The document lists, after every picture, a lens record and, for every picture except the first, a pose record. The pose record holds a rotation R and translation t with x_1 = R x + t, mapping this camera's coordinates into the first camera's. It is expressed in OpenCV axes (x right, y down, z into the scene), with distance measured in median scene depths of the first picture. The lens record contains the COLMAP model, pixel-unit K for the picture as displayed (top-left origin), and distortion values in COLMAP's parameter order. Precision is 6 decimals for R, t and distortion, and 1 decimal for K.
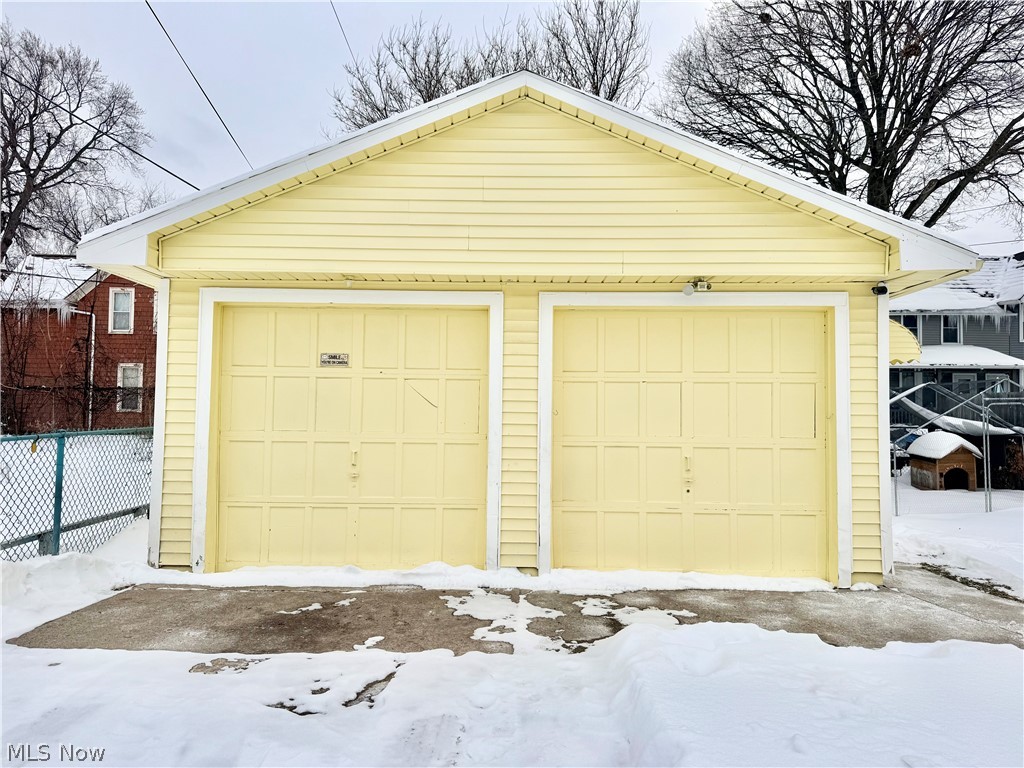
lens RADIAL K [[717.2, 0, 509.0], [0, 717.2, 386.6], [0, 0, 1]] dist [0.075085, -0.026818]
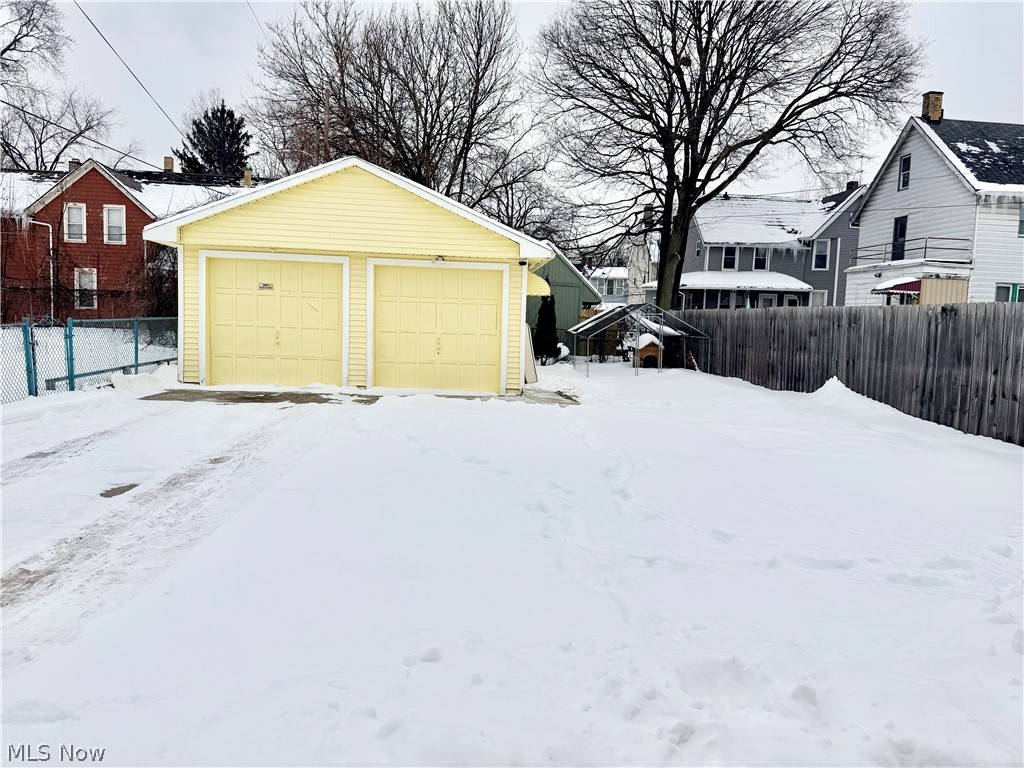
lens RADIAL K [[717.2, 0, 513.2], [0, 717.2, 380.4], [0, 0, 1]] dist [0.075085, -0.026818]
pose [[0.995165, 0.012118, 0.097469, 0.251802], [-0.023645, 0.992732, 0.118000, -0.031519], [-0.095331, -0.119734, 0.988218, -1.103523]]
